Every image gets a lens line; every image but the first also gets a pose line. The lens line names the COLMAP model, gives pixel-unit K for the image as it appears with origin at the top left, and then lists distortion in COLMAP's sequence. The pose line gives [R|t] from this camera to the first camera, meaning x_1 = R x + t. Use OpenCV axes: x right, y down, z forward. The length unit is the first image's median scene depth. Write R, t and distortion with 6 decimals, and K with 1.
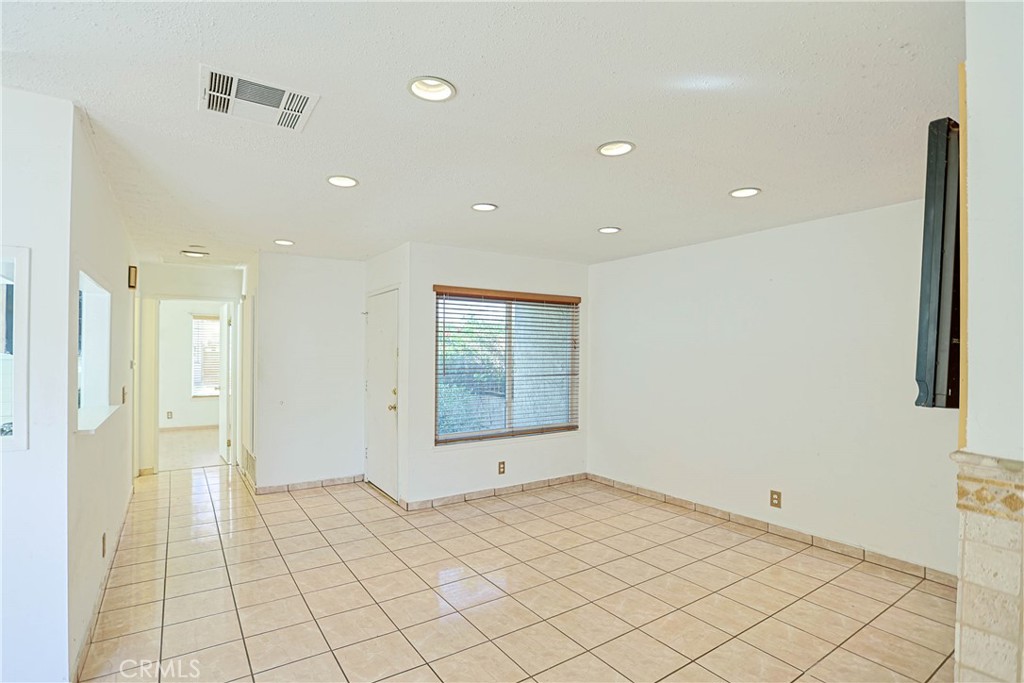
lens RADIAL K [[492.6, 0, 512.9], [0, 492.6, 350.7], [0, 0, 1]] dist [-0.041835, 0.019545]
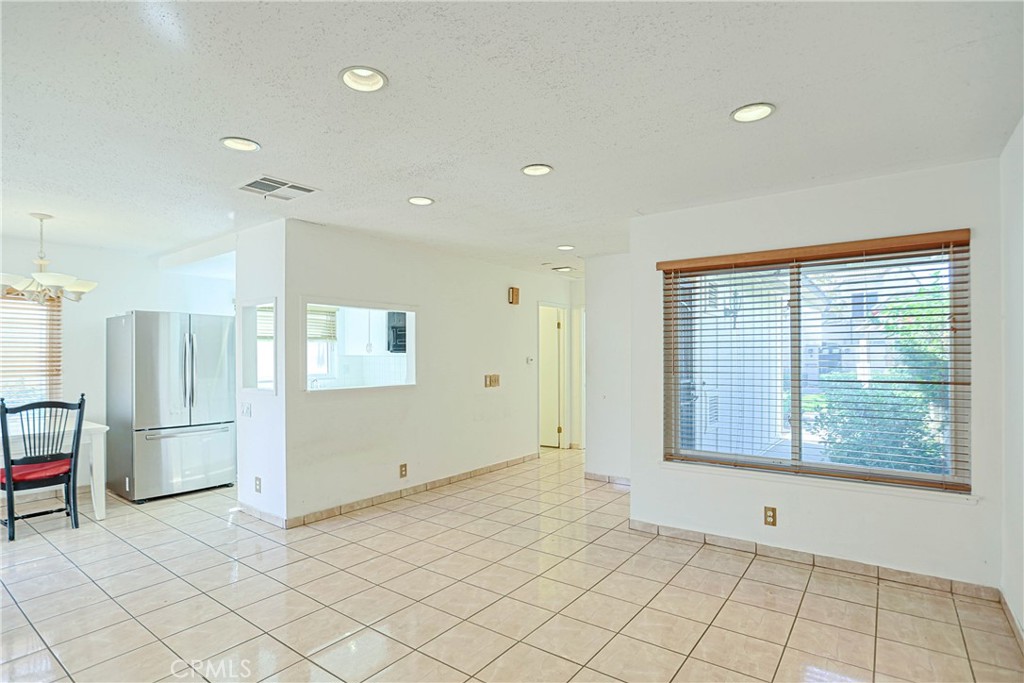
lens RADIAL K [[505.7, 0, 519.6], [0, 505.7, 353.3], [0, 0, 1]] dist [-0.055126, 0.022136]
pose [[0.351554, -0.009968, -0.936115, 0.482088], [0.009838, 0.999927, -0.006953, 0.018270], [0.936116, -0.006765, 0.351626, 0.439185]]
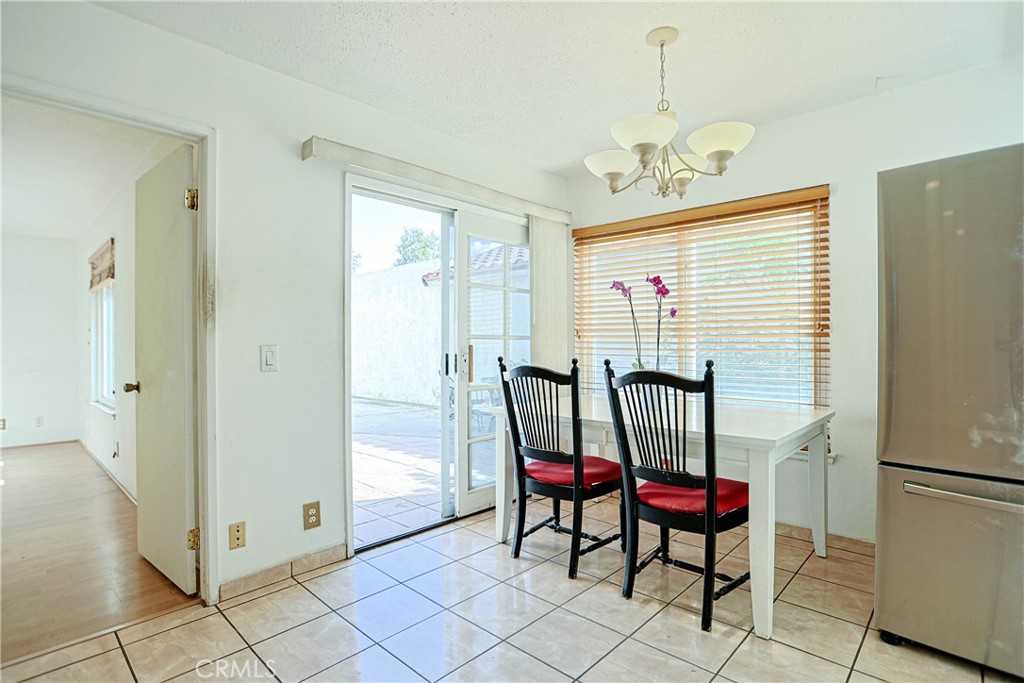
lens RADIAL K [[506.2, 0, 517.0], [0, 506.2, 346.0], [0, 0, 1]] dist [-0.059230, 0.021879]
pose [[-0.976143, -0.000344, -0.217130, -0.217562], [0.000509, 0.999992, -0.003871, 0.057200], [0.217129, -0.003889, -0.976135, 0.404691]]
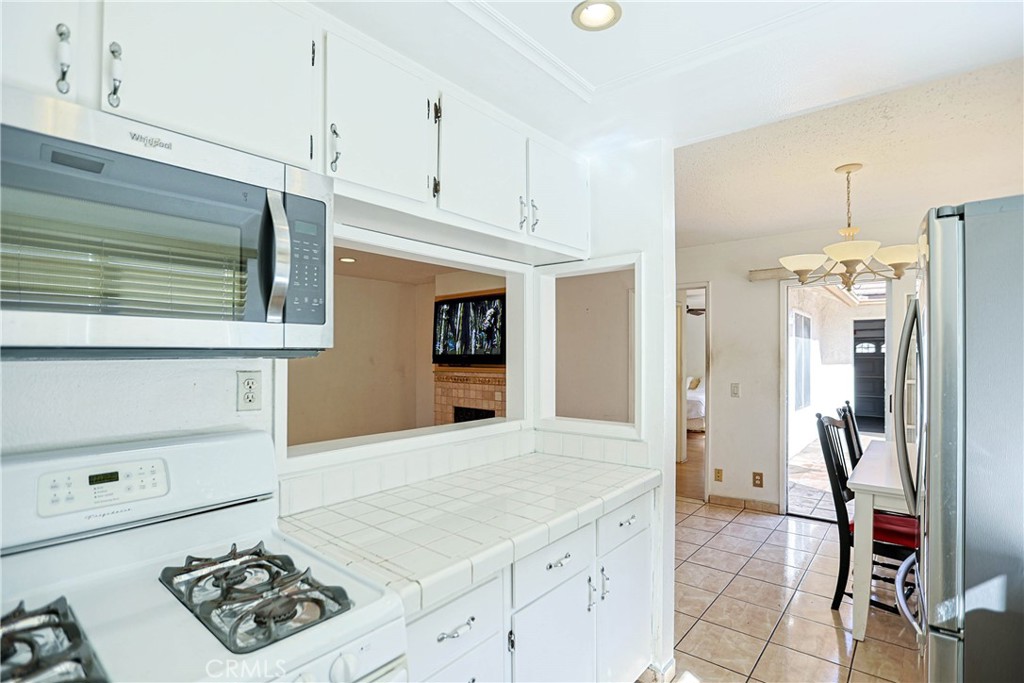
lens RADIAL K [[506.2, 0, 517.0], [0, 506.2, 346.0], [0, 0, 1]] dist [-0.059230, 0.021879]
pose [[-0.260362, 0.015407, 0.965388, -0.836842], [-0.005149, 0.999836, -0.017345, 0.006783], [-0.965497, -0.009487, -0.260240, 0.514726]]
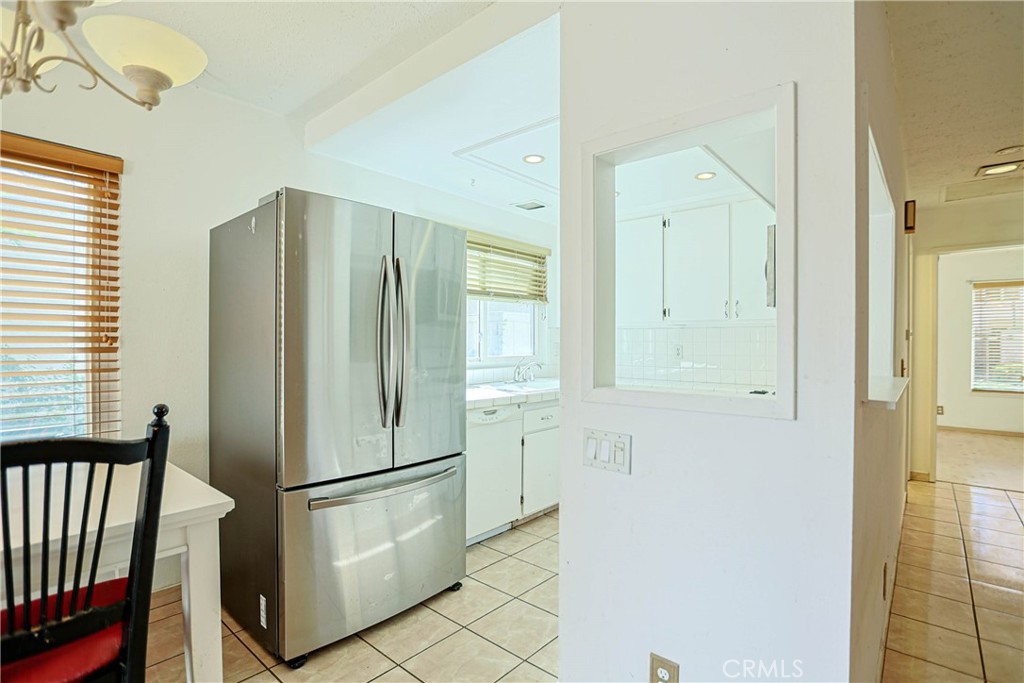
lens RADIAL K [[497.2, 0, 514.4], [0, 497.2, 348.2], [0, 0, 1]] dist [-0.050955, 0.021413]
pose [[0.250177, 0.006409, -0.968179, -0.183031], [0.002859, 0.999969, 0.007358, 0.040003], [0.968196, -0.004609, 0.250151, 0.185122]]
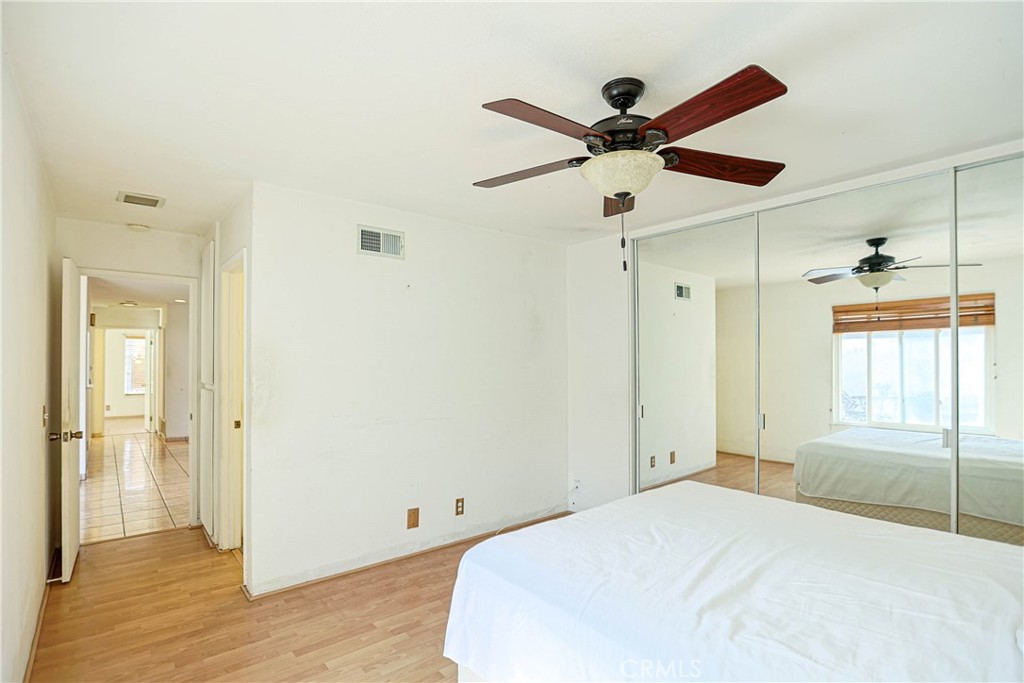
lens RADIAL K [[505.7, 0, 519.6], [0, 505.7, 353.3], [0, 0, 1]] dist [-0.055126, 0.022136]
pose [[0.995374, -0.004546, 0.095970, 0.567028], [0.005285, 0.999958, -0.007453, -0.004929], [-0.095932, 0.007926, 0.995356, -0.887289]]
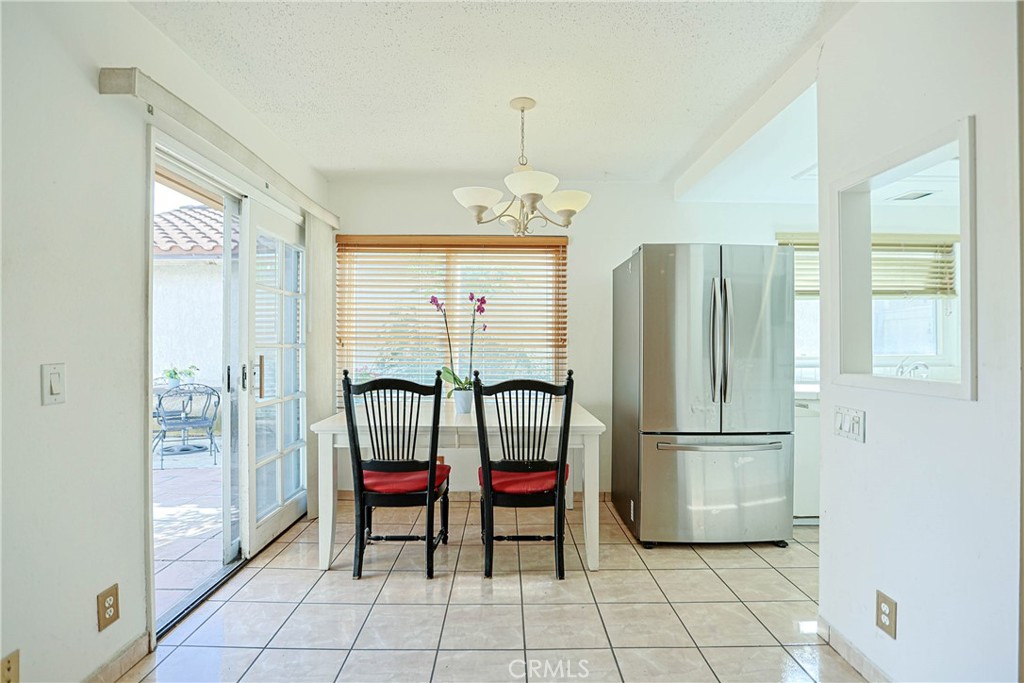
lens RADIAL K [[494.1, 0, 509.9], [0, 494.1, 344.4], [0, 0, 1]] dist [-0.048681, 0.012839]
pose [[-0.558207, -0.004719, -0.829688, -0.018754], [0.001536, 0.999976, -0.006721, 0.045635], [0.829700, -0.005027, -0.558187, 0.297060]]
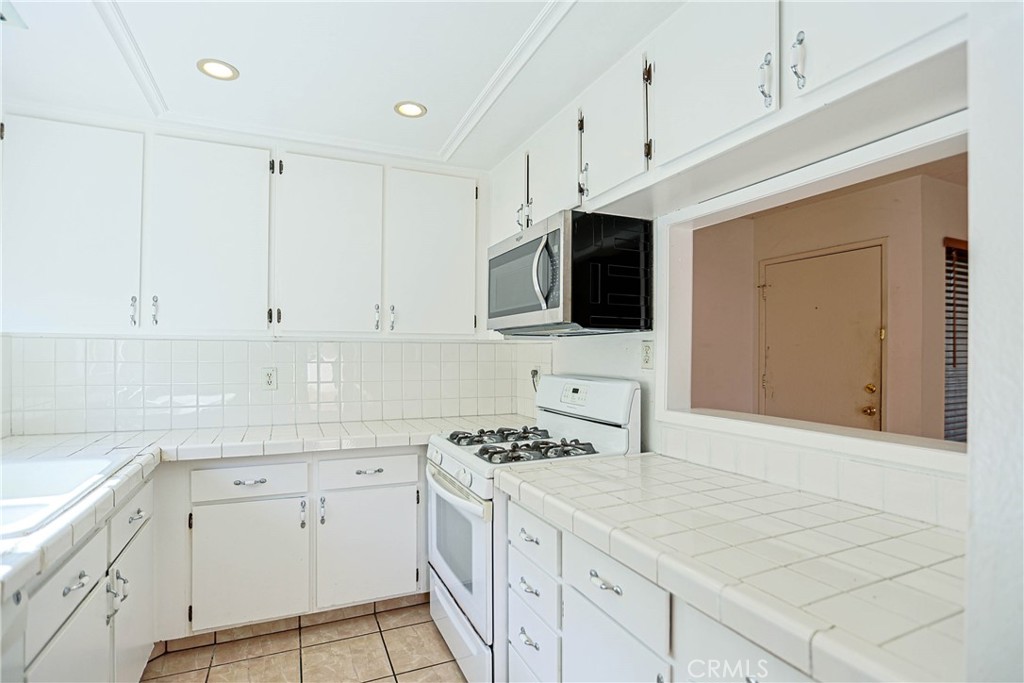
lens RADIAL K [[491.8, 0, 513.0], [0, 491.8, 351.3], [0, 0, 1]] dist [-0.085293, 0.028752]
pose [[0.979672, -0.000060, -0.200607, -0.565549], [0.001420, 0.999977, 0.006634, 0.021472], [0.200602, -0.006784, 0.979649, 0.199953]]
